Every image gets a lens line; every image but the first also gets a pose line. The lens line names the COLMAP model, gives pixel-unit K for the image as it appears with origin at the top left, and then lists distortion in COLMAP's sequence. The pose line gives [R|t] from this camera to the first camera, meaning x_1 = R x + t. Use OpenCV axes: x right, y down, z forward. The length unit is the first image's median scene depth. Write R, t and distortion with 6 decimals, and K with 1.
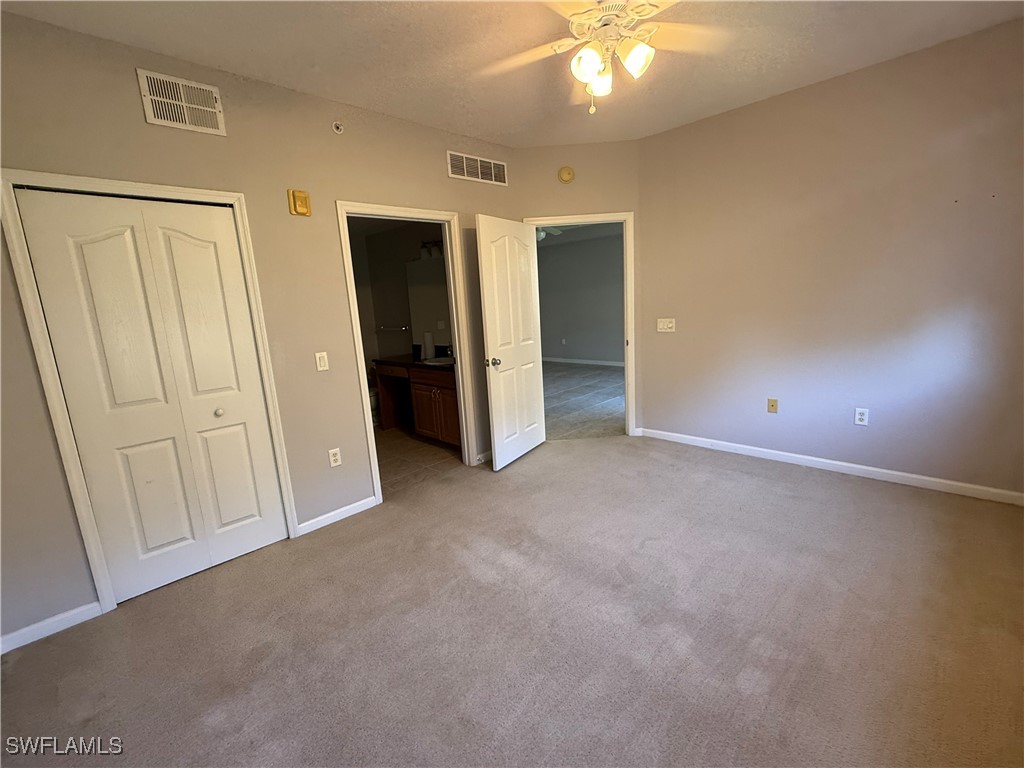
lens RADIAL K [[452.9, 0, 510.9], [0, 452.9, 382.2], [0, 0, 1]] dist [-0.001037, -0.001008]
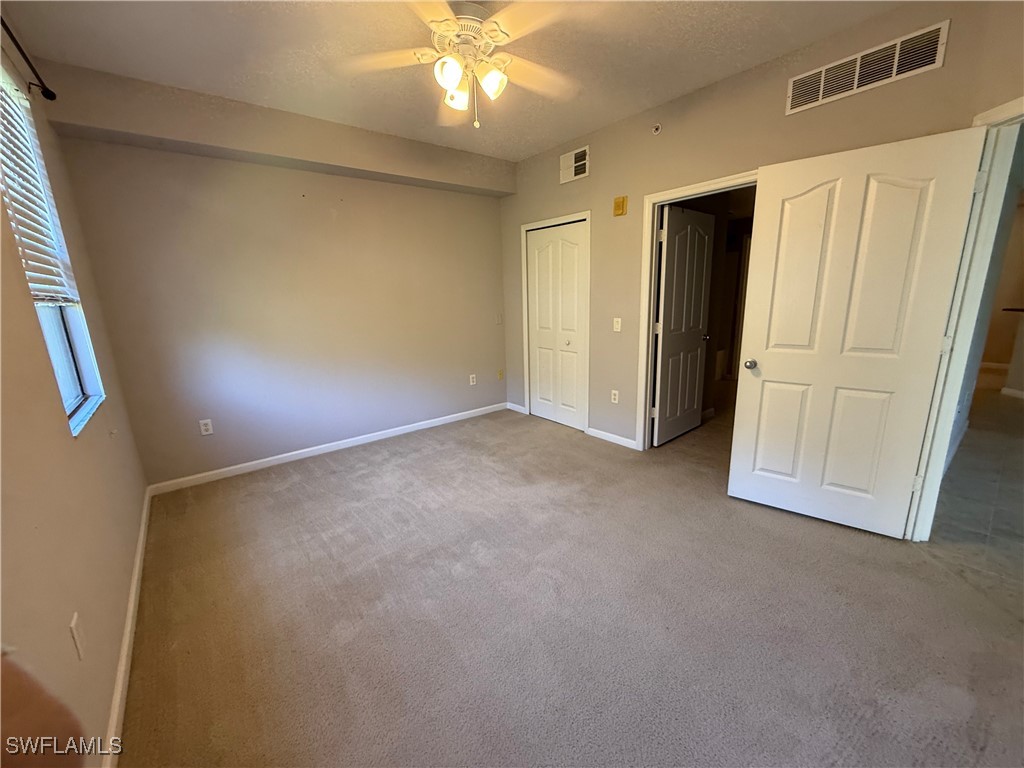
lens RADIAL K [[403.7, 0, 512.2], [0, 403.7, 383.3], [0, 0, 1]] dist [-0.003497, 0.000951]
pose [[-0.114019, 0.278977, -0.953505, 0.784046], [-0.153207, 0.943345, 0.294325, -0.179826], [0.981594, 0.179642, -0.064818, 0.767086]]
